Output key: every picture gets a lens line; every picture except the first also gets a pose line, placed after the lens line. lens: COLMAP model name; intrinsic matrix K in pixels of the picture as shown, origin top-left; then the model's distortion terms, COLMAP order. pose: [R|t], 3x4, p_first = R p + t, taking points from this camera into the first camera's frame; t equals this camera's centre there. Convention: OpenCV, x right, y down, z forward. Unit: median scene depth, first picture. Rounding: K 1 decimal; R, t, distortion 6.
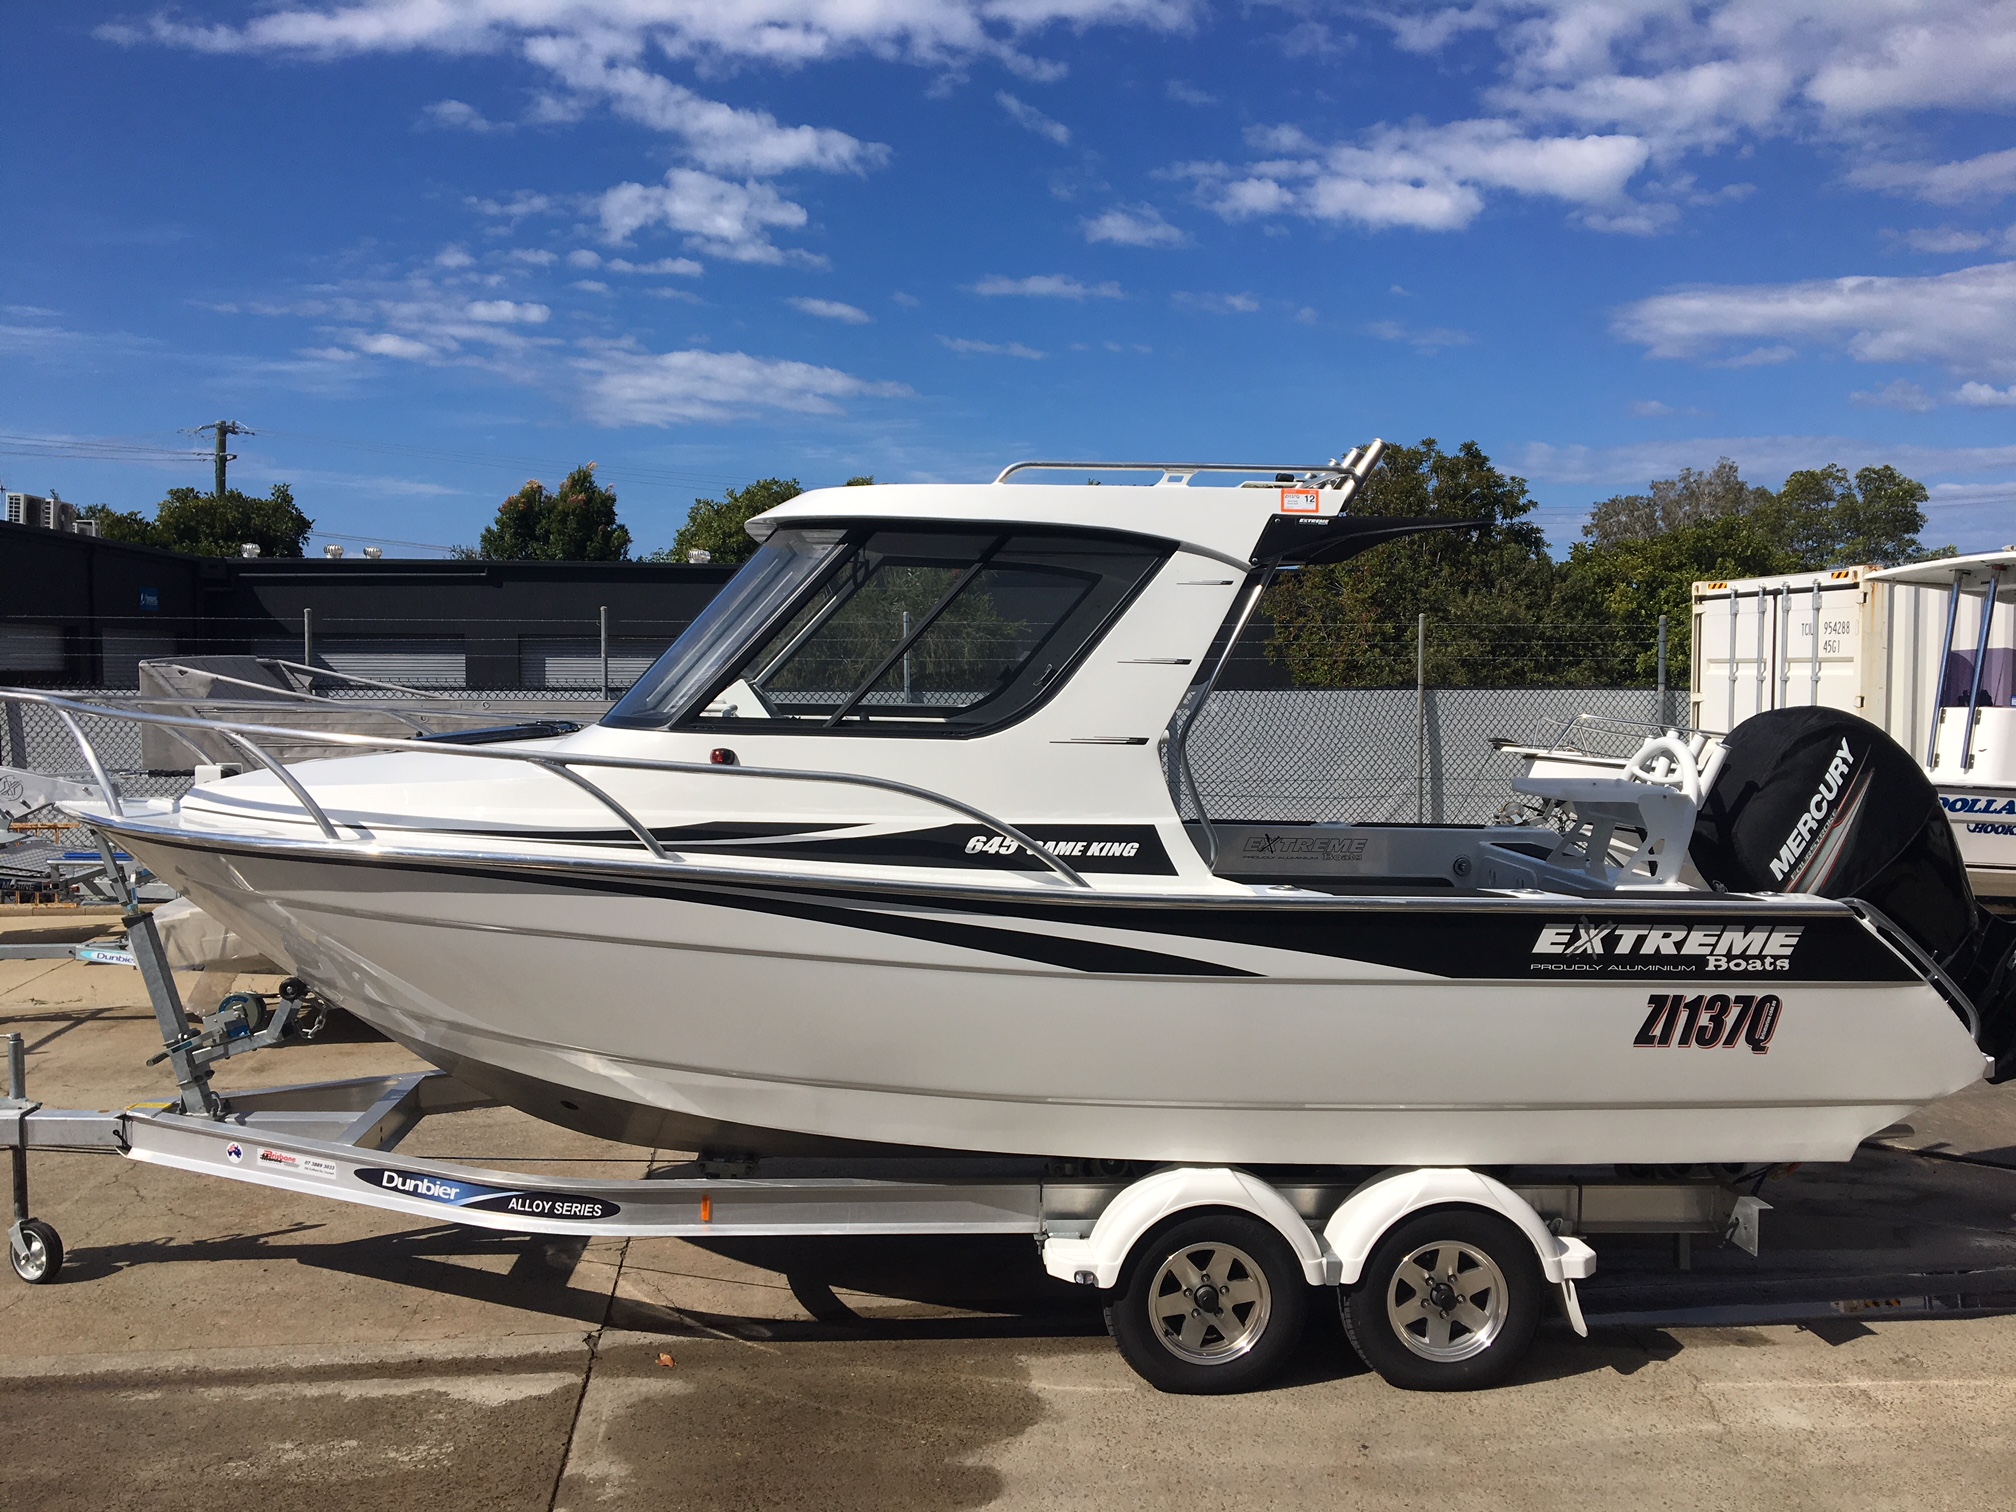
lens RADIAL K [[1691.2, 0, 990.8], [0, 1691.2, 755.1], [0, 0, 1]] dist [0.075867, -0.122606]
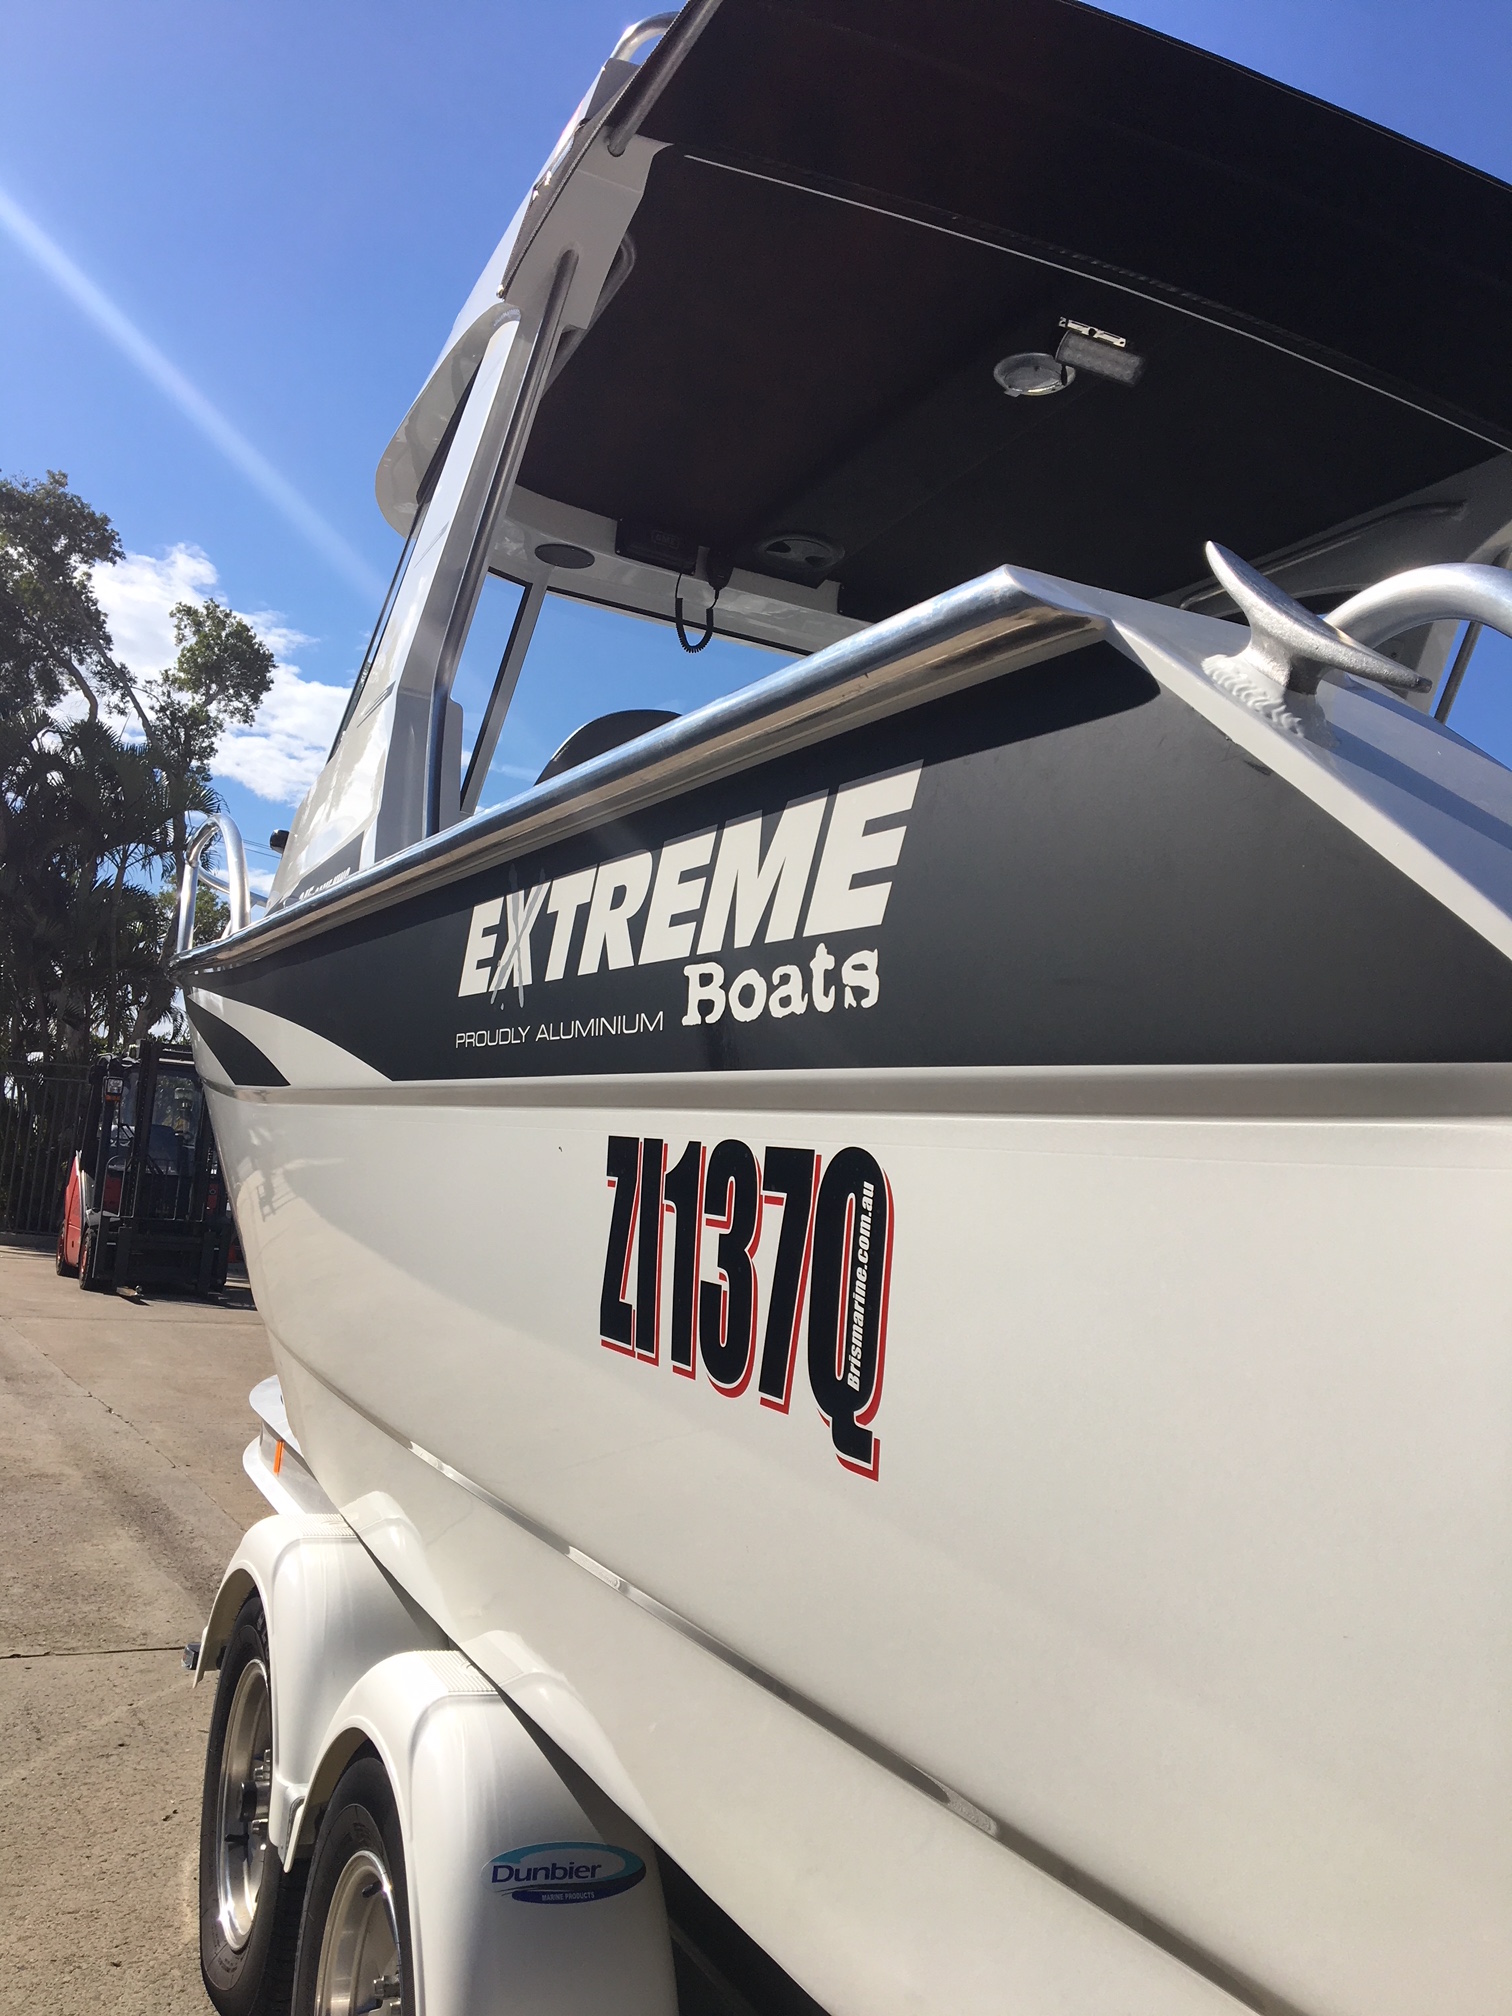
lens RADIAL K [[1691.2, 0, 757.3], [0, 1691.2, 1016.3], [0, 0, 1]] dist [0.075867, -0.122606]
pose [[0.371656, -0.073769, -0.925435, 0.631260], [-0.132891, 0.982345, -0.131674, 0.152476], [0.918810, 0.171920, 0.355291, 0.920422]]
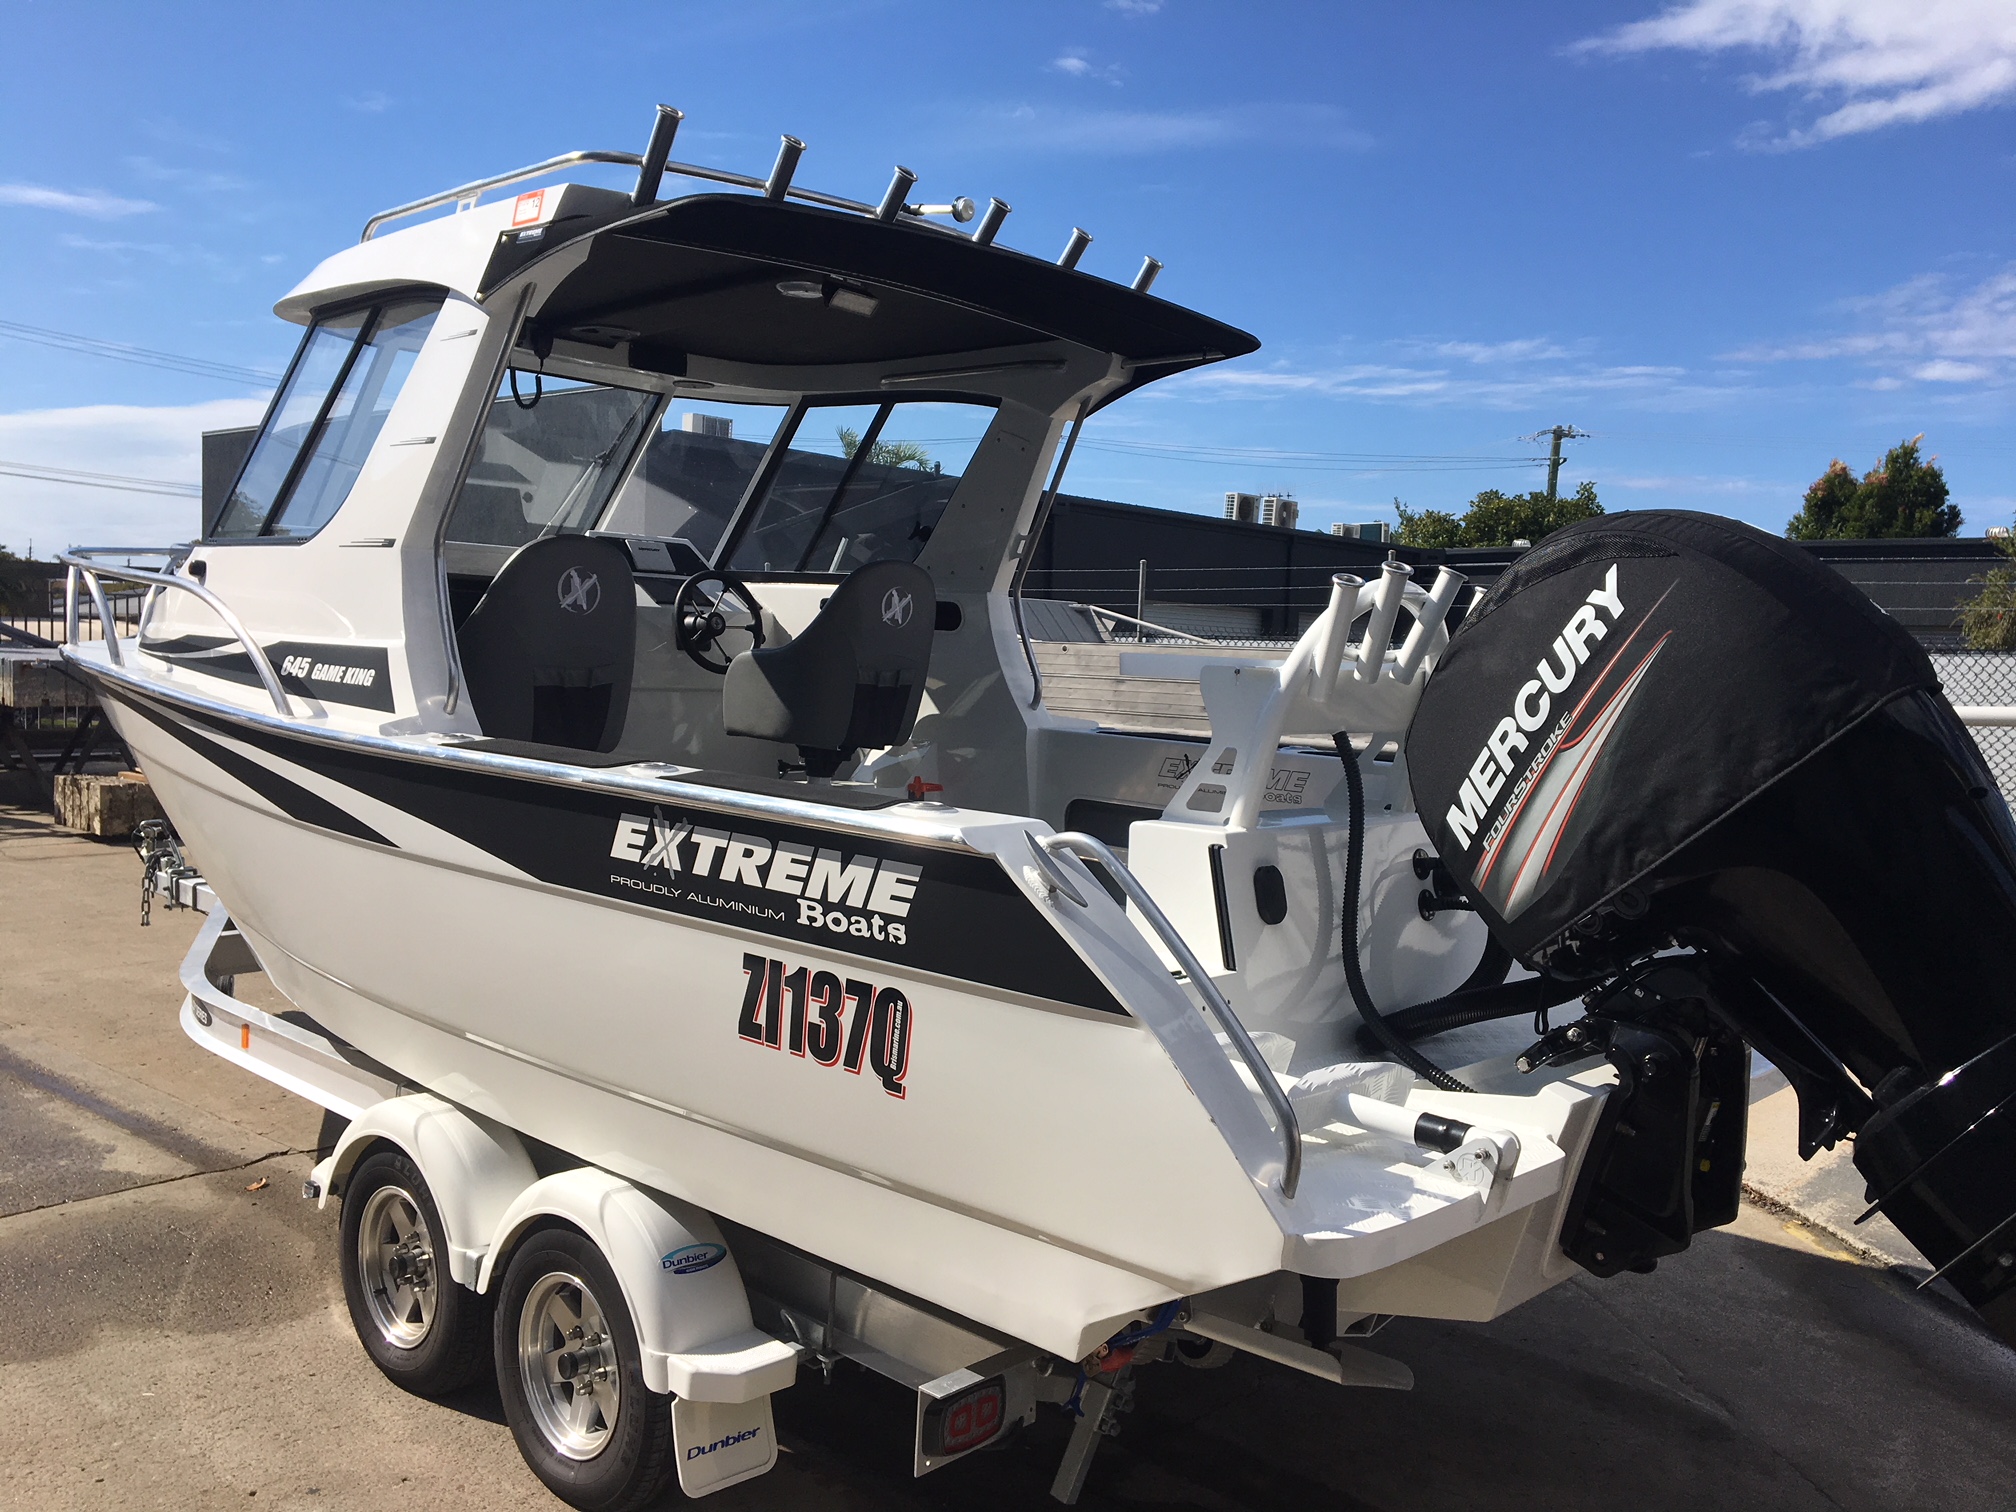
lens RADIAL K [[1691.2, 0, 1008.2], [0, 1691.2, 769.9], [0, 0, 1]] dist [0.075867, -0.122606]
pose [[0.681270, 0.070359, -0.728643, 0.867800], [-0.072521, 0.996961, 0.028462, 0.053553], [0.728431, 0.033451, 0.684302, 0.658220]]
